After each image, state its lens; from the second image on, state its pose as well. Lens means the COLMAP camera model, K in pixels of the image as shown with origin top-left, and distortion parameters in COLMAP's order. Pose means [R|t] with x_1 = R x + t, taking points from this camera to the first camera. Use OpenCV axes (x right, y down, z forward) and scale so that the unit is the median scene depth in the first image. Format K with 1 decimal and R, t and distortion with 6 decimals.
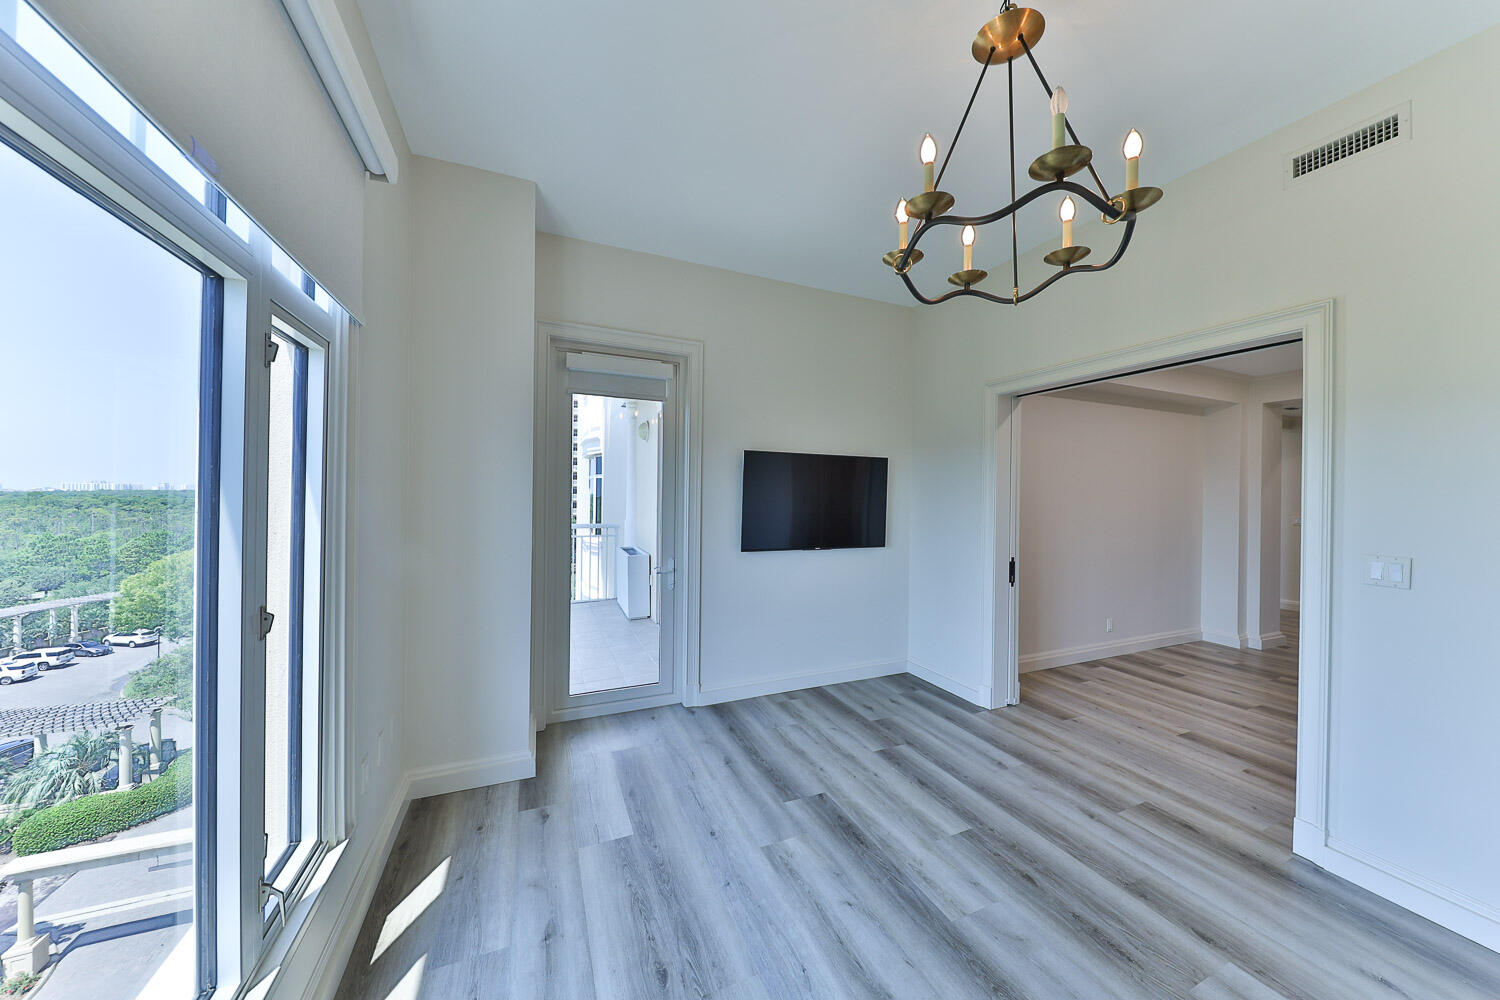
lens RADIAL K [[507.4, 0, 758.6], [0, 507.4, 495.6], [0, 0, 1]] dist [0.008832, -0.007942]
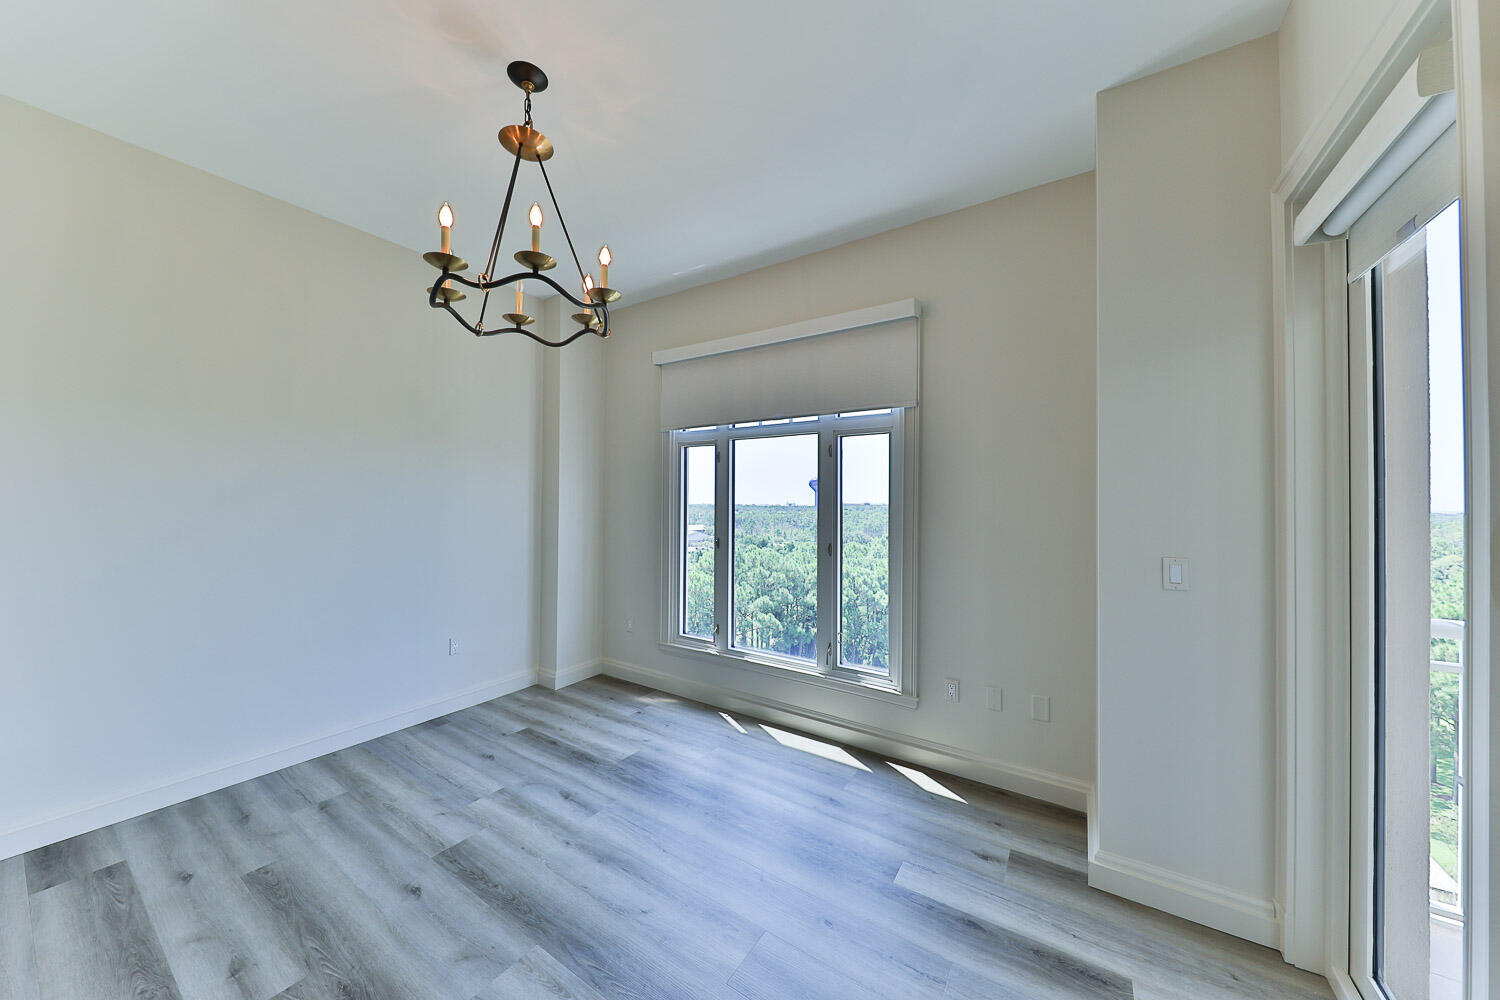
lens RADIAL K [[500.9, 0, 750.1], [0, 500.9, 495.7], [0, 0, 1]] dist [0.009386, -0.007598]
pose [[-0.837235, -0.025265, -0.546259, 0.405682], [-0.017934, 0.999663, -0.018748, 0.006255], [0.546549, -0.005900, -0.837406, 1.402105]]
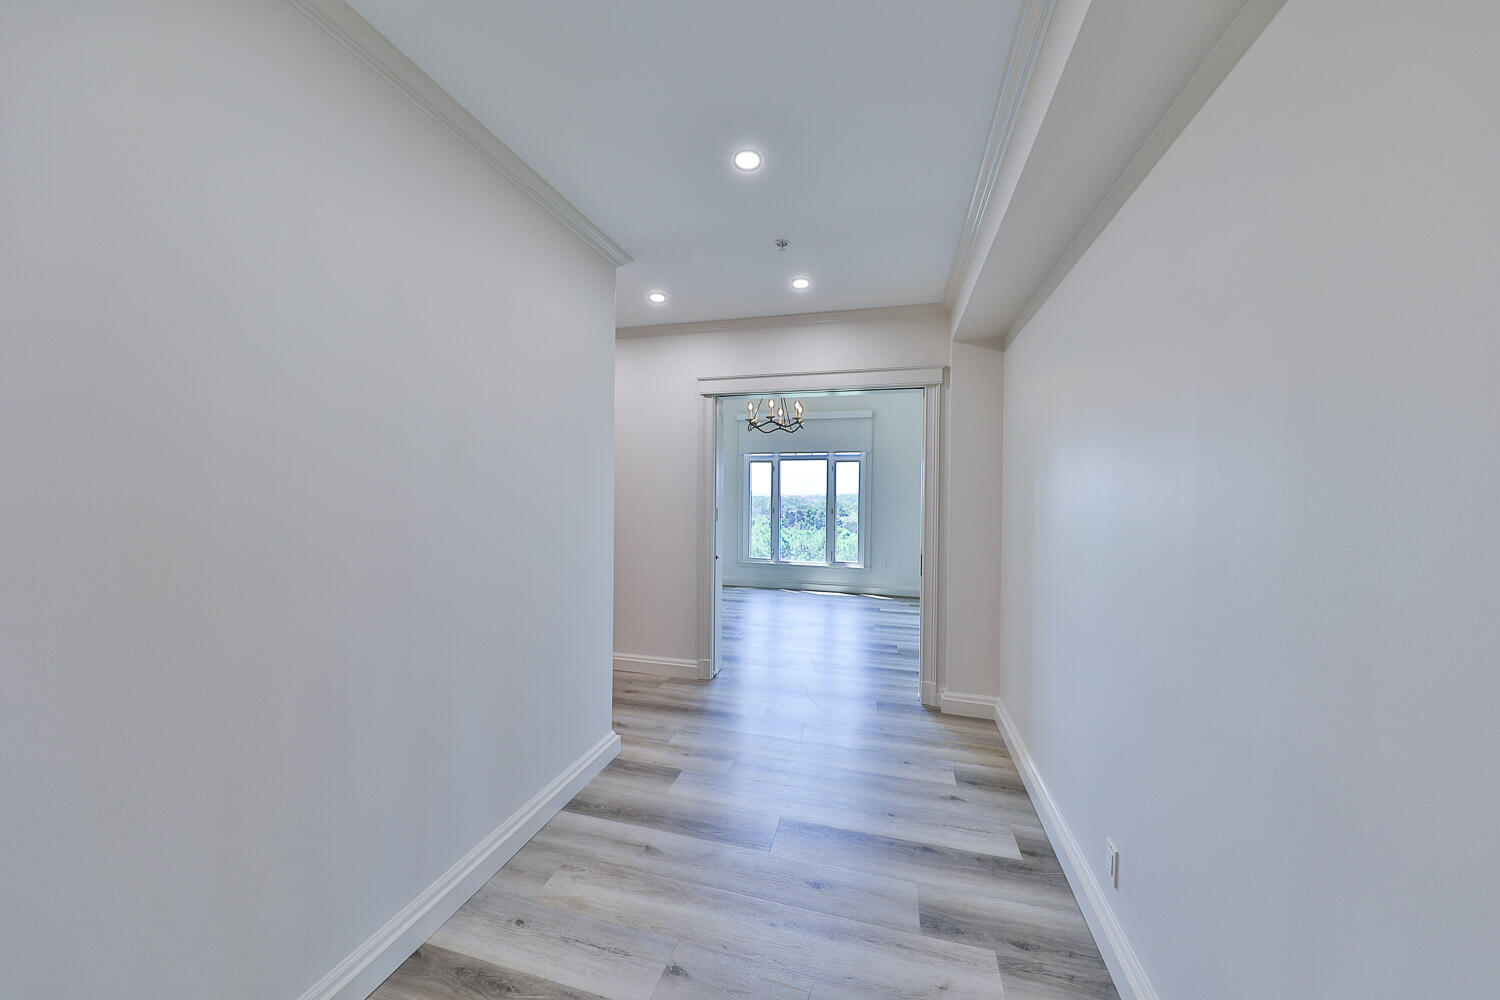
lens RADIAL K [[500.9, 0, 750.1], [0, 500.9, 495.7], [0, 0, 1]] dist [0.009386, -0.007598]
pose [[-0.636324, -0.009485, -0.771363, 2.080597], [-0.015114, 0.999886, 0.000173, 0.028329], [0.771273, 0.011769, -0.636395, 1.932544]]
